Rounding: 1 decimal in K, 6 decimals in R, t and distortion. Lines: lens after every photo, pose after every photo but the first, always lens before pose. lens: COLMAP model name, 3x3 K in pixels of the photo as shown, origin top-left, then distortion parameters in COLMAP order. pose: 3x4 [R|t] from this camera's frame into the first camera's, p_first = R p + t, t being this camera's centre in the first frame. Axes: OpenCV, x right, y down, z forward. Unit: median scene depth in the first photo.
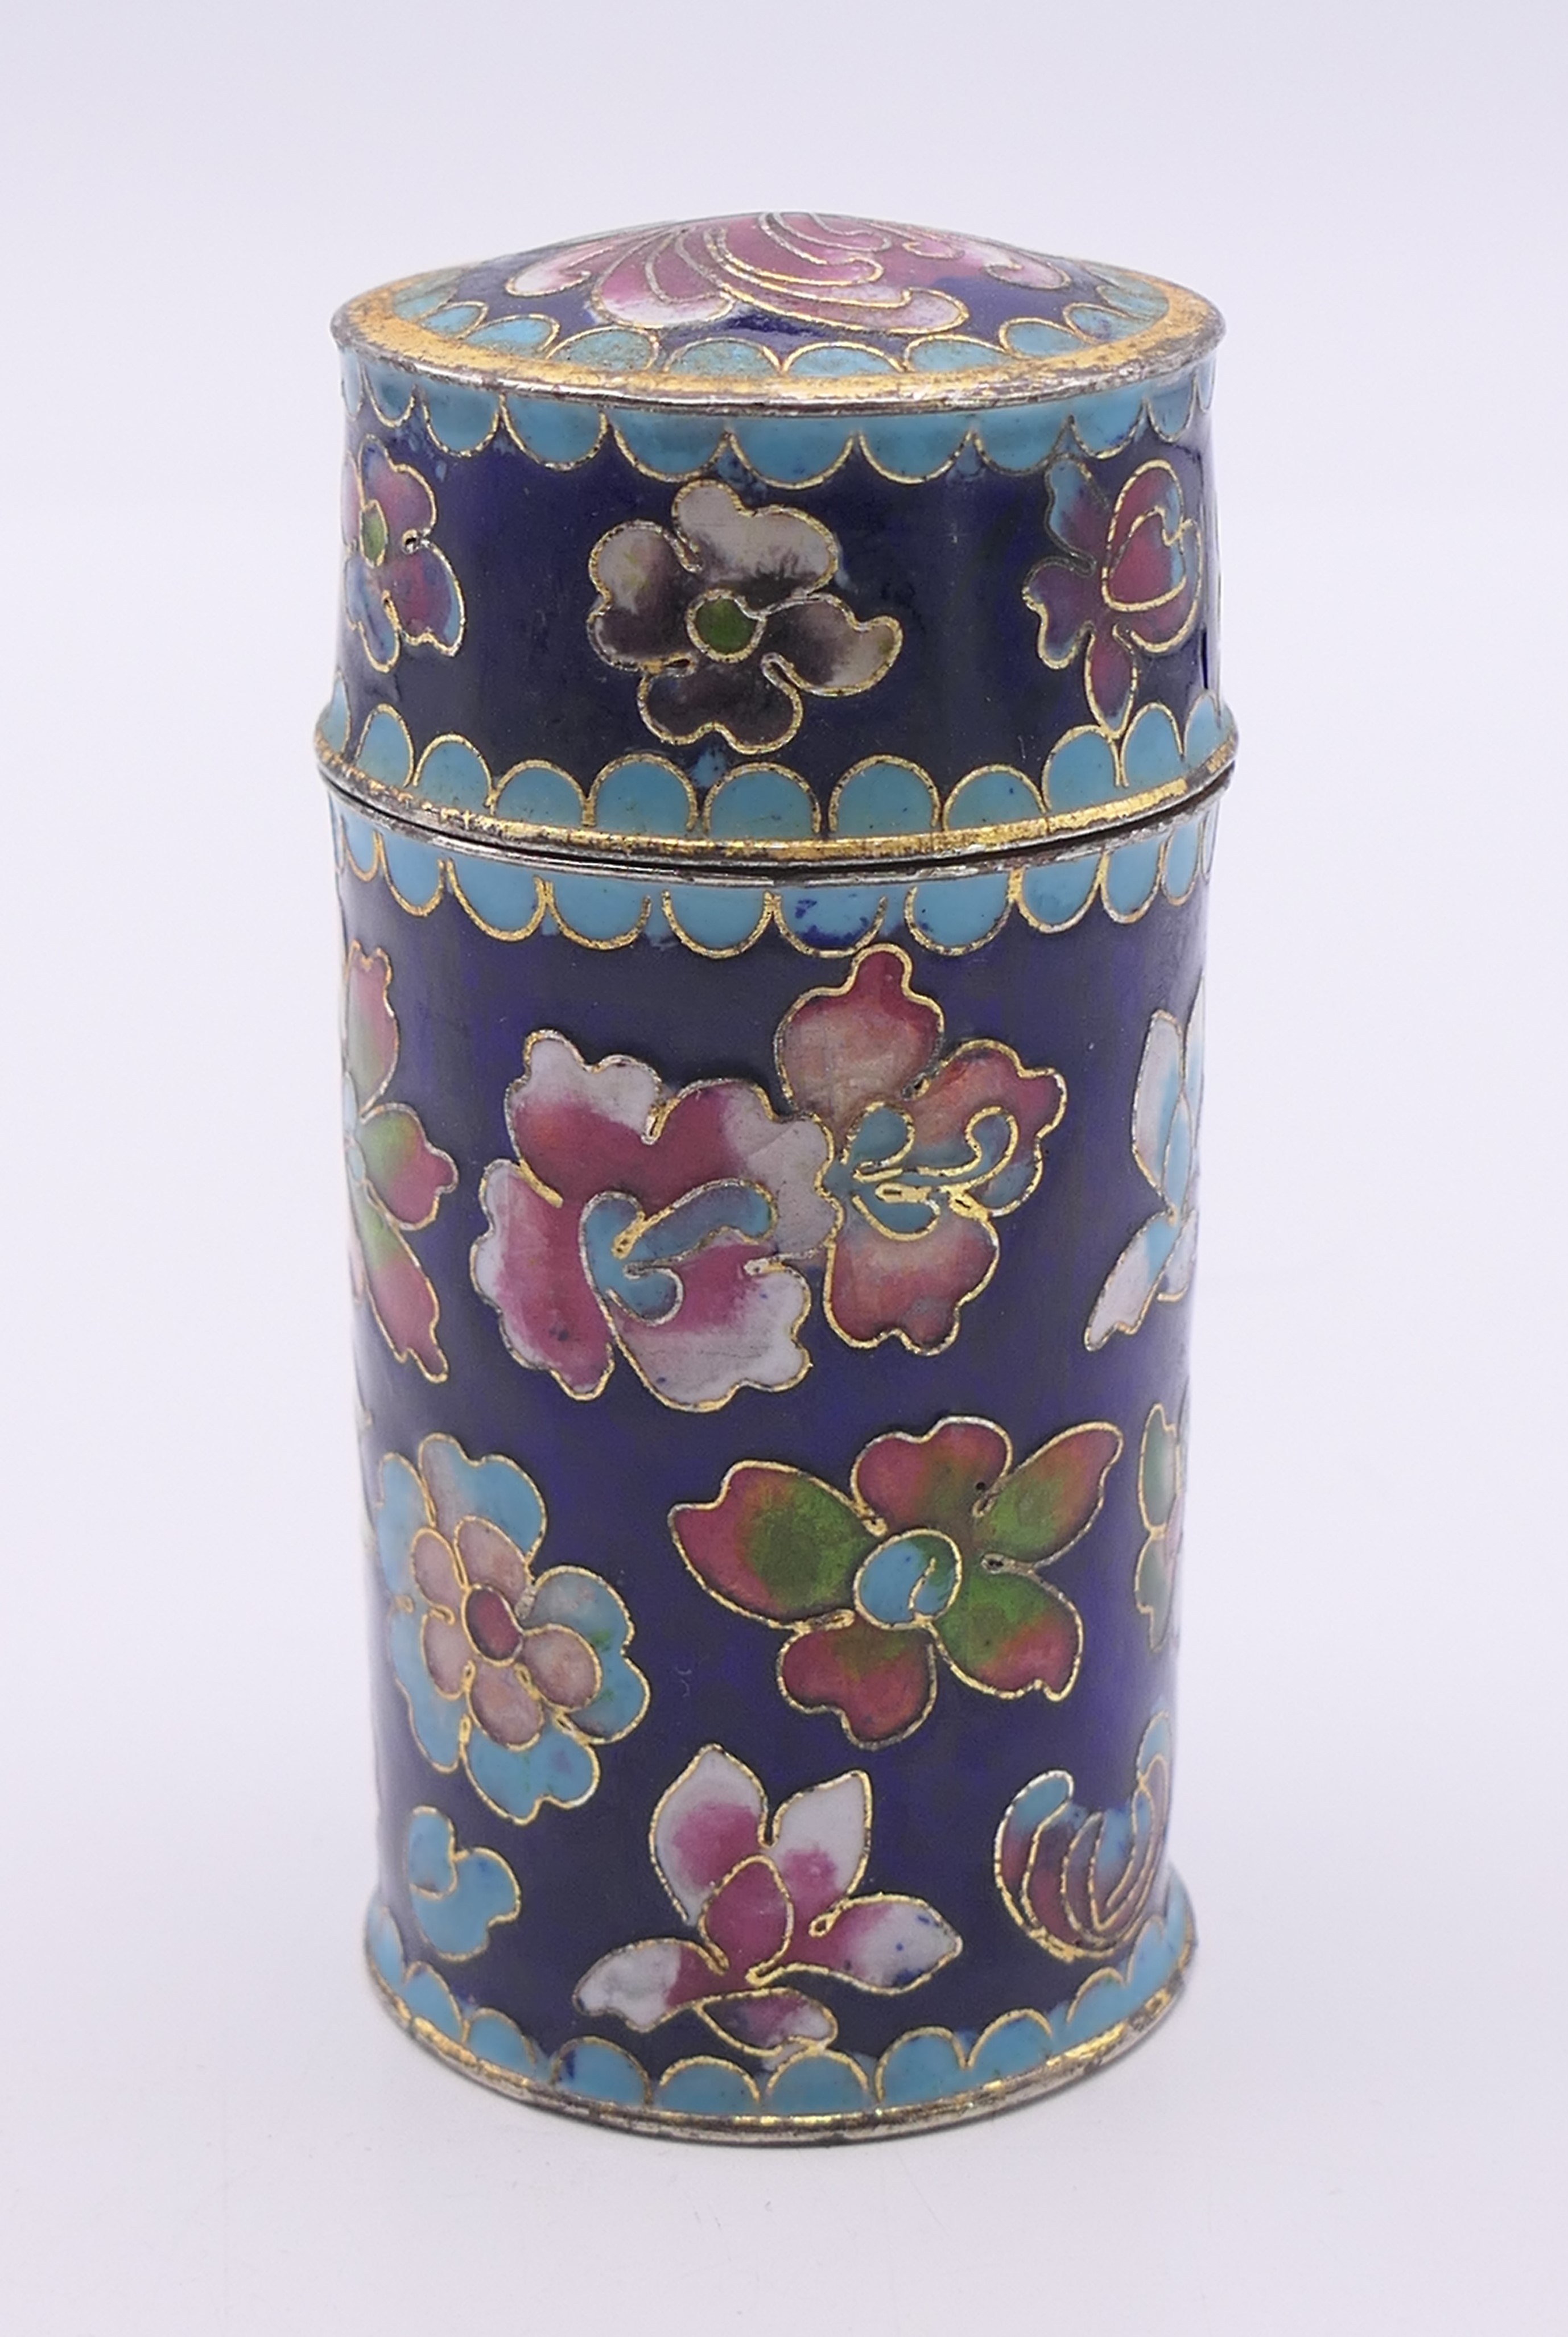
lens RADIAL K [[4930.3, 0, 719.2], [0, 4930.3, 965.9], [0, 0, 1]] dist [-0.108895, 0.000000]
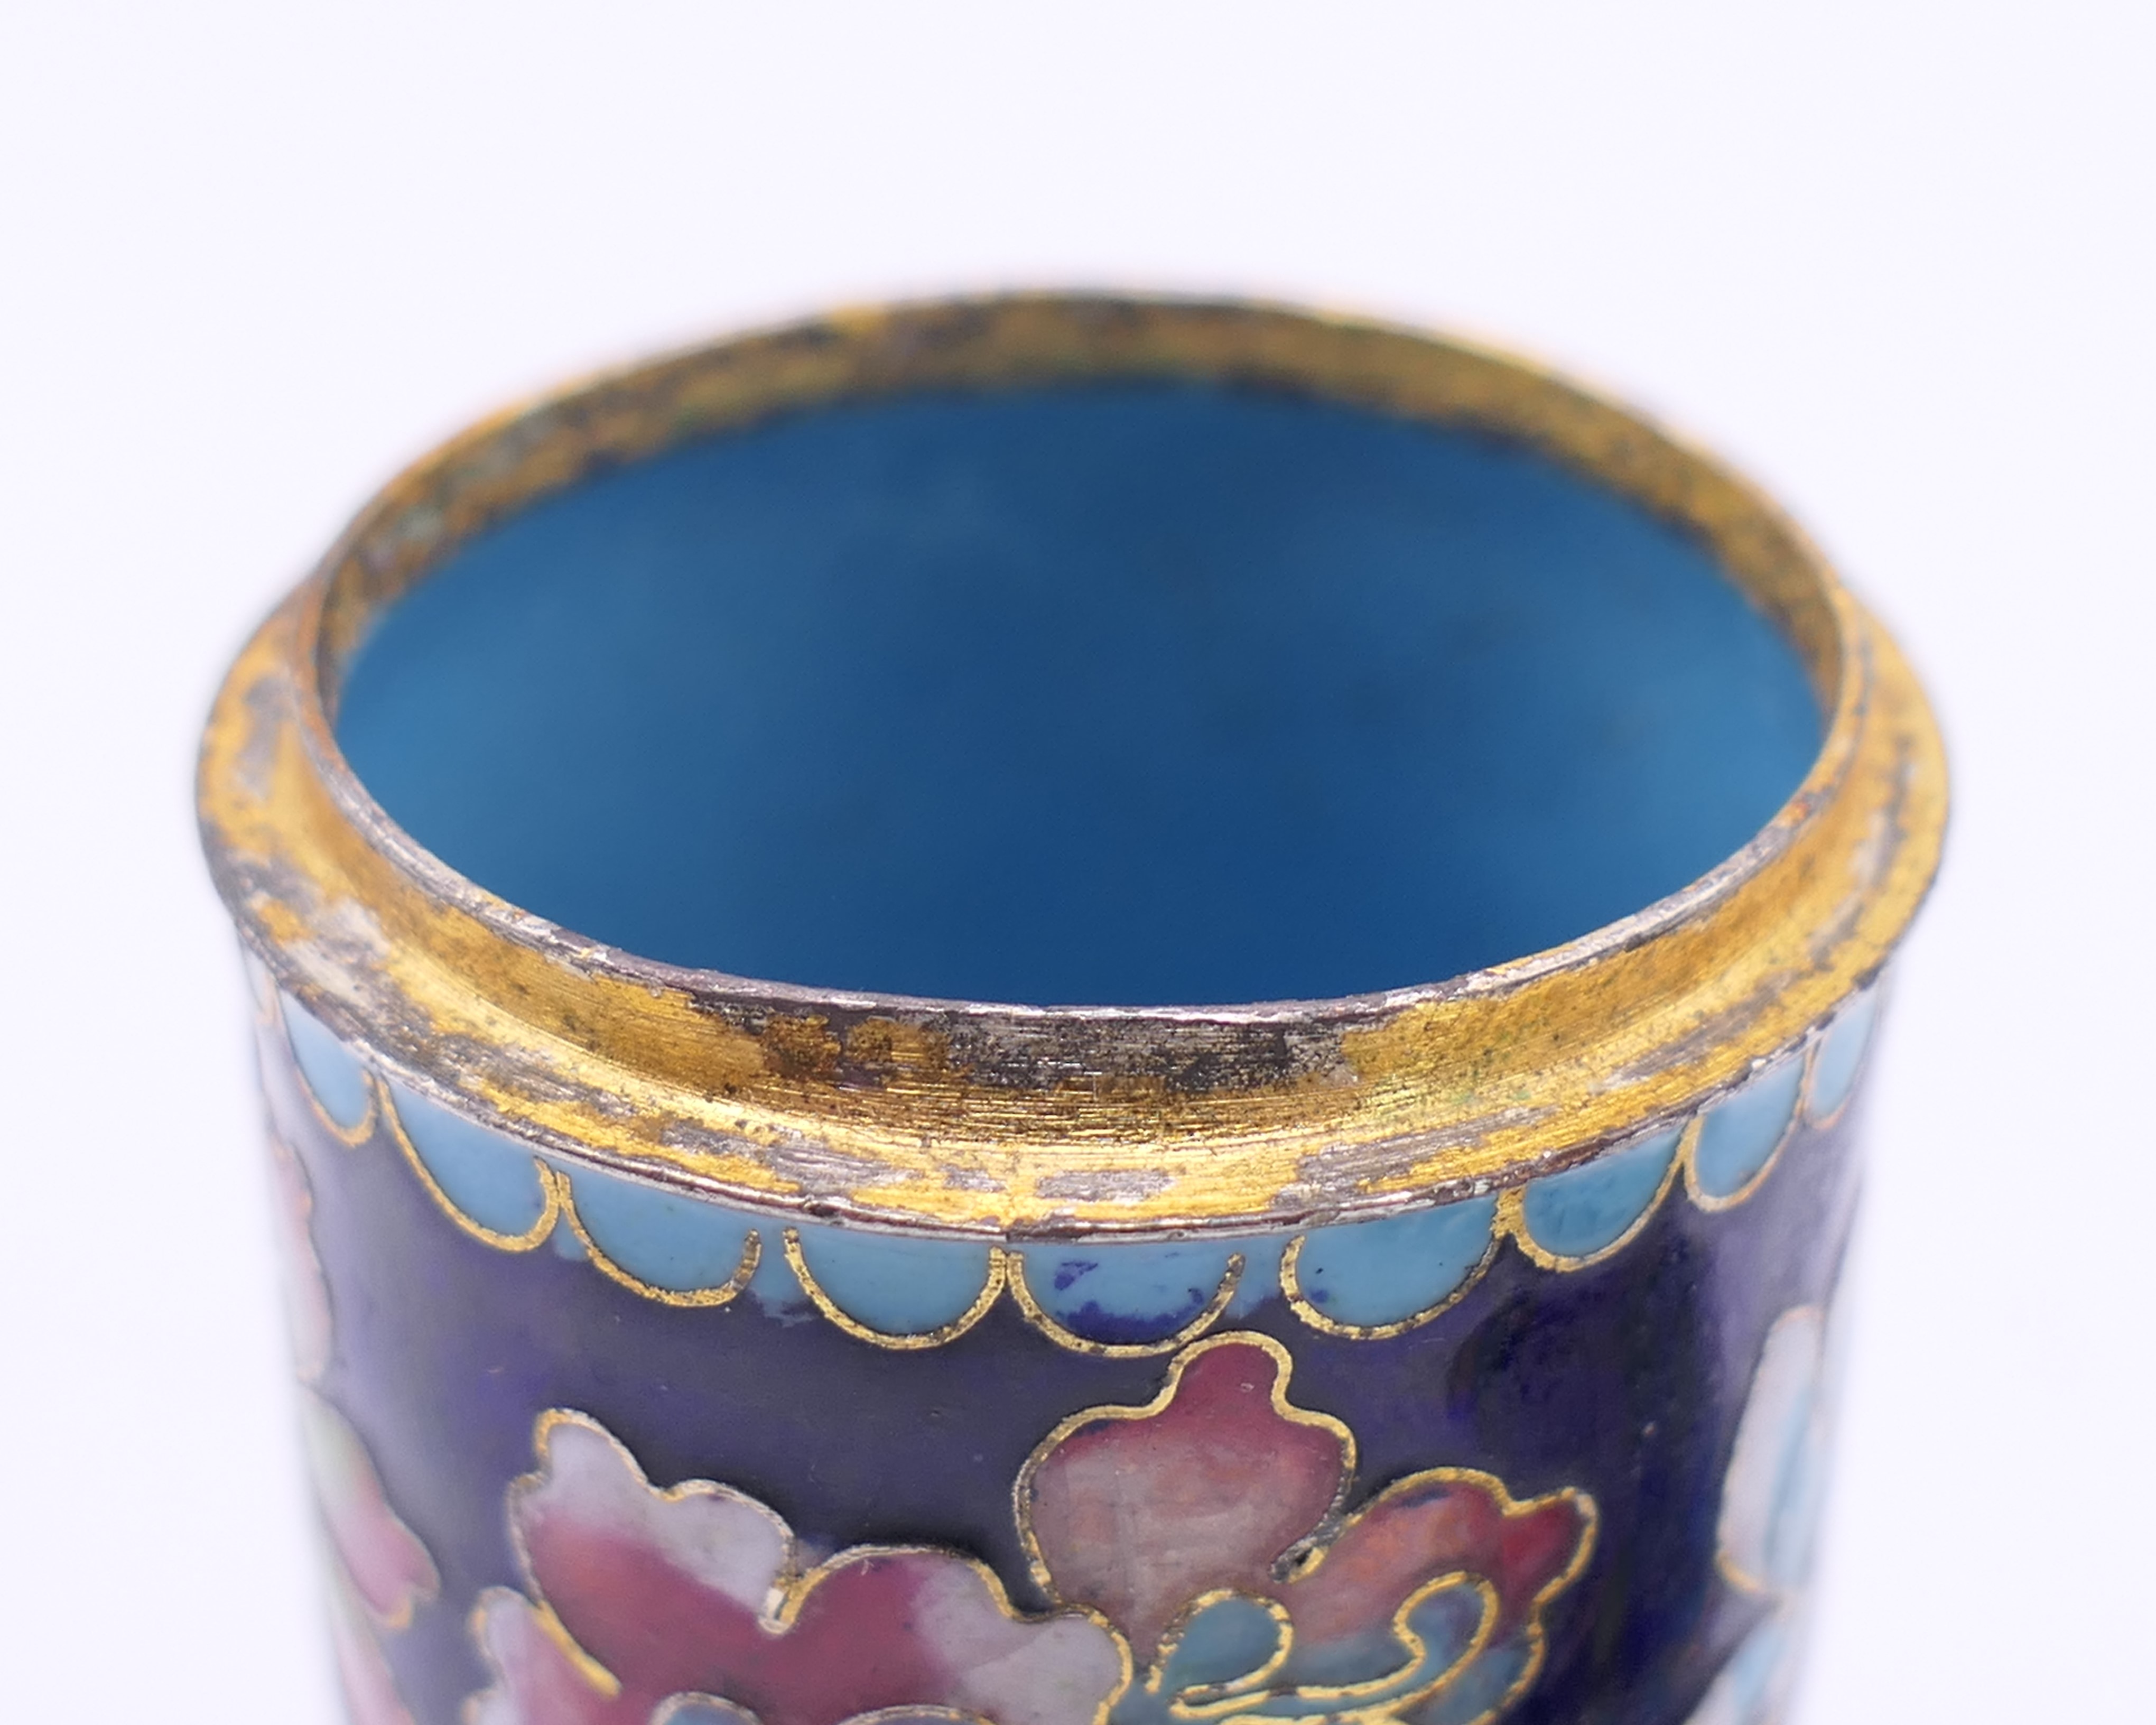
lens RADIAL K [[4677.8, 0, 1082.0], [0, 4677.8, 871.5], [0, 0, 1]] dist [-0.072371, 0.000000]
pose [[0.998910, 0.028498, -0.036978, 0.032952], [-0.018500, 0.968859, 0.246919, -0.158259], [0.042864, -0.245966, 0.968330, 0.541687]]
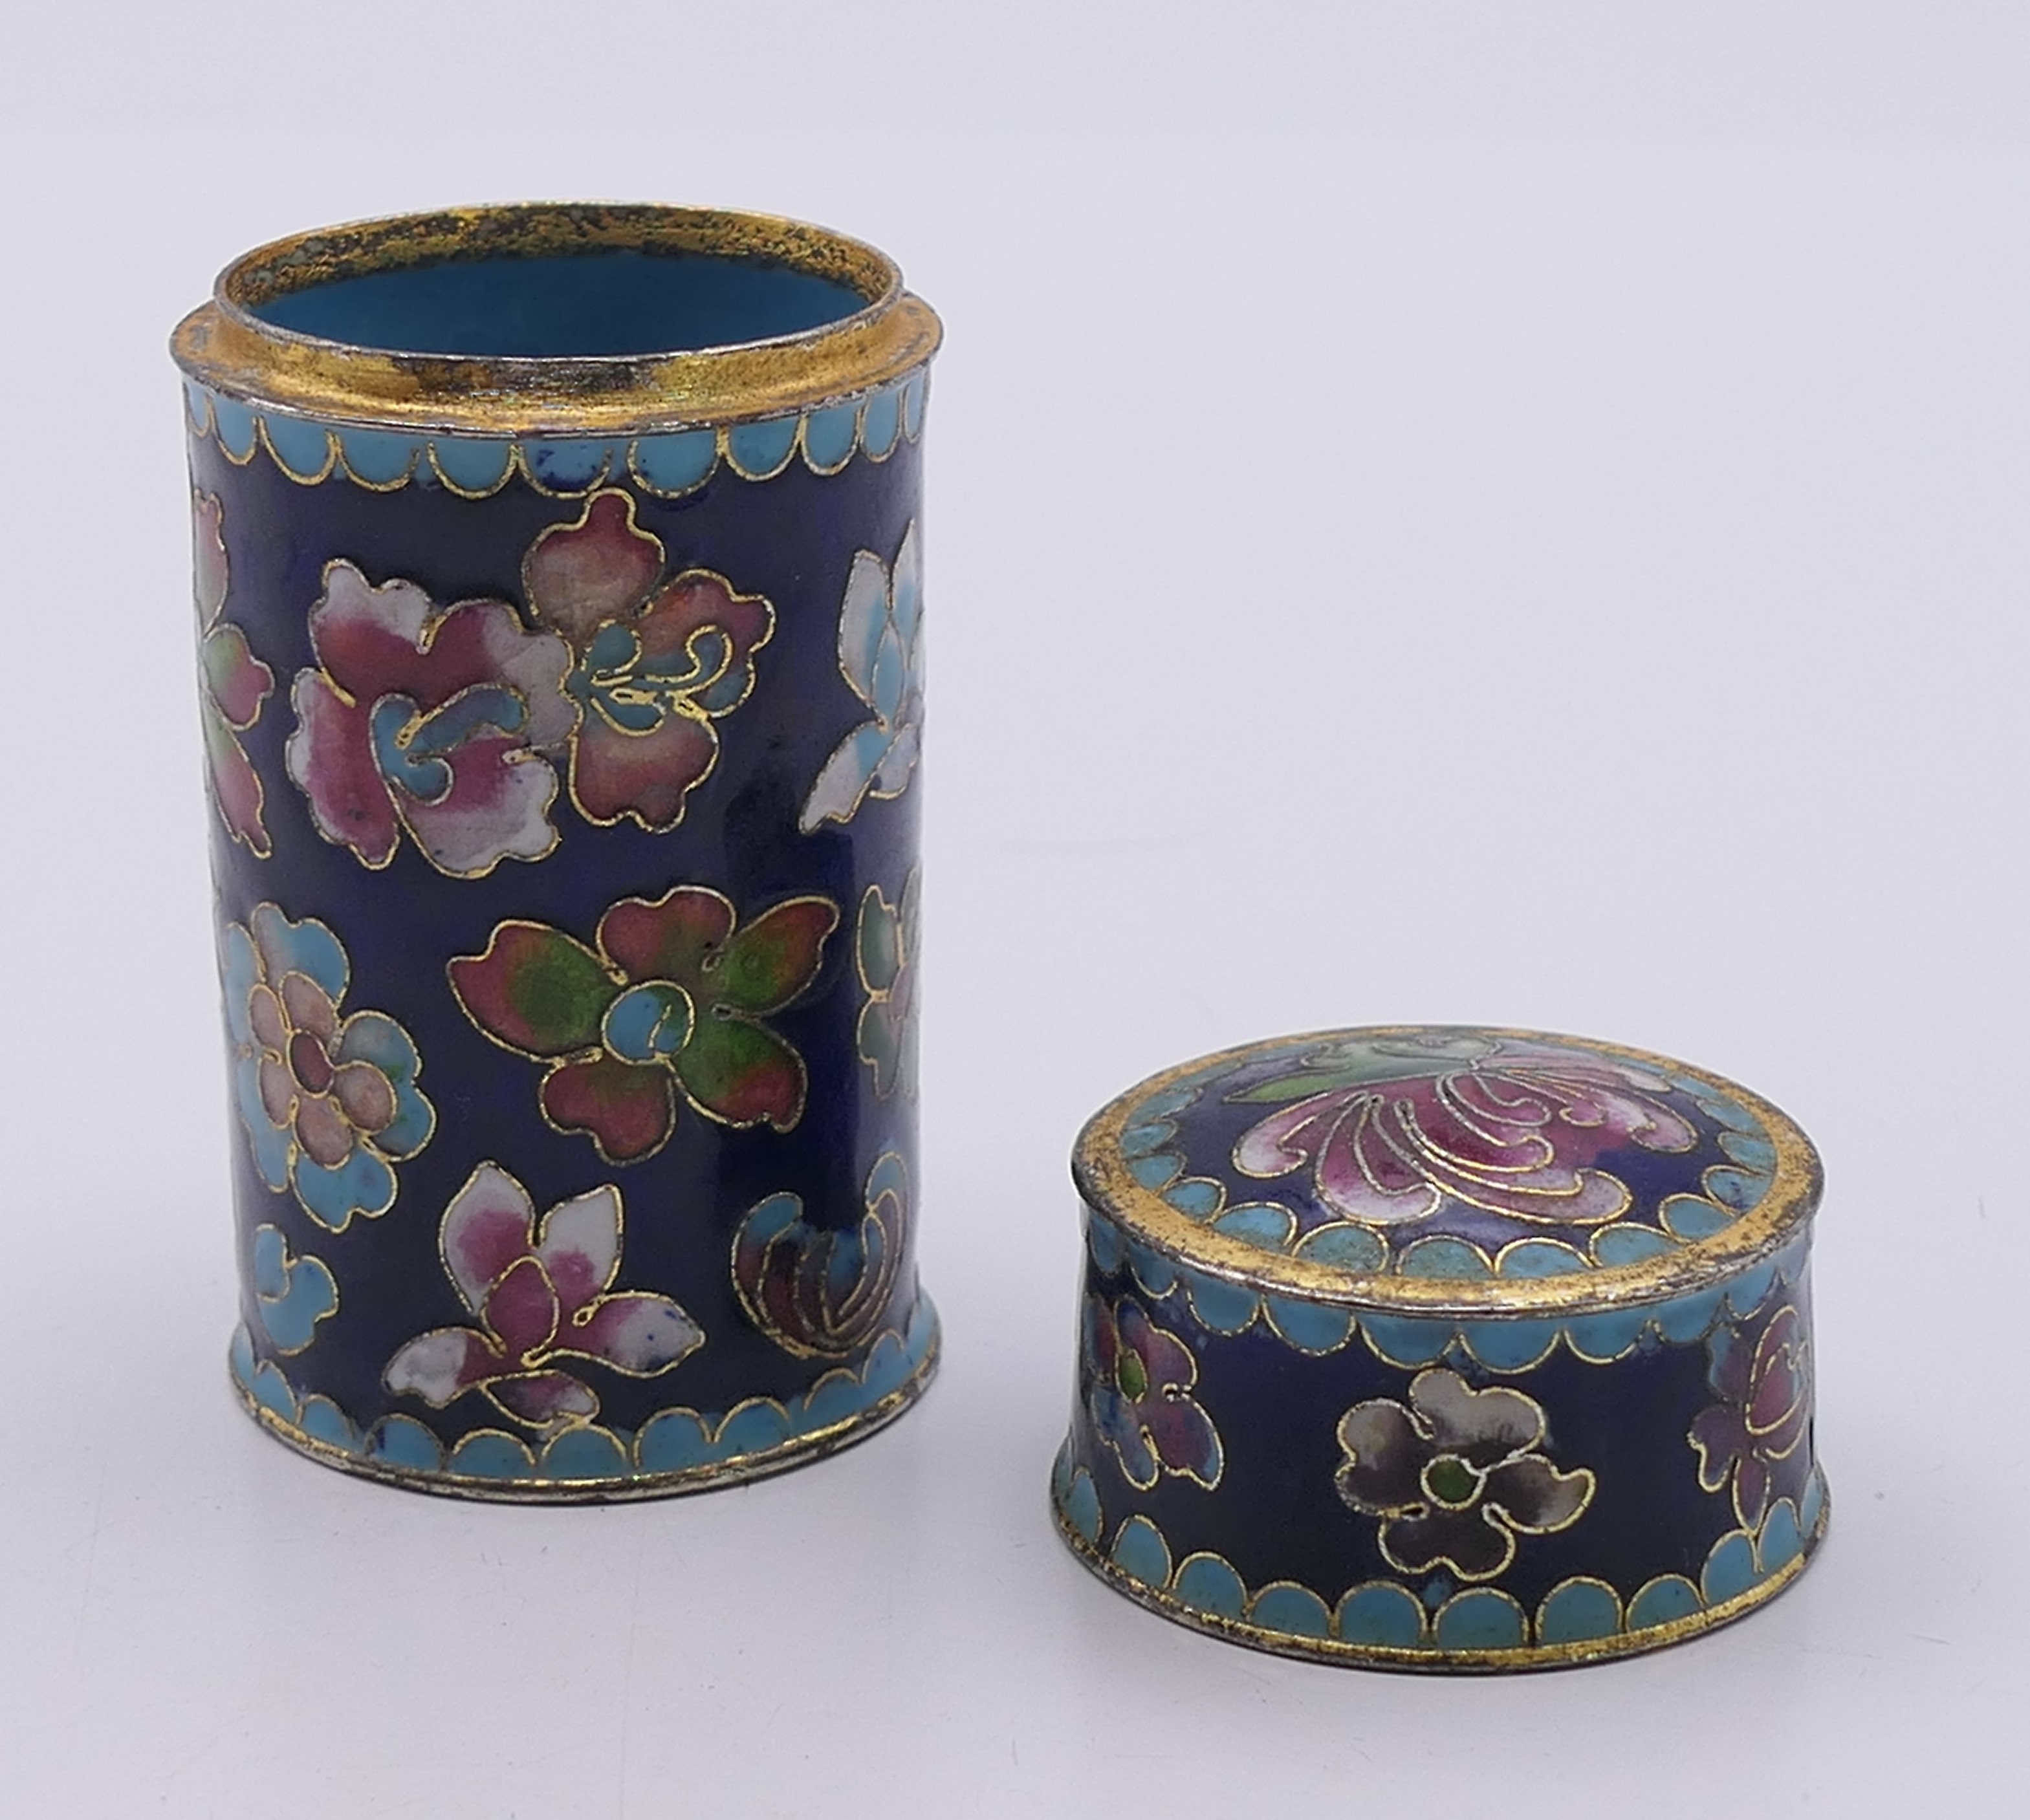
lens RADIAL K [[5513.5, 0, 1012.6], [0, 5513.5, 904.9], [0, 0, 1]] dist [-0.126478, 0.000000]
pose [[0.999960, 0.008943, -0.000876, 0.129901], [-0.008891, 0.998819, 0.047757, 0.031411], [0.001302, -0.047747, 0.998859, -0.345028]]
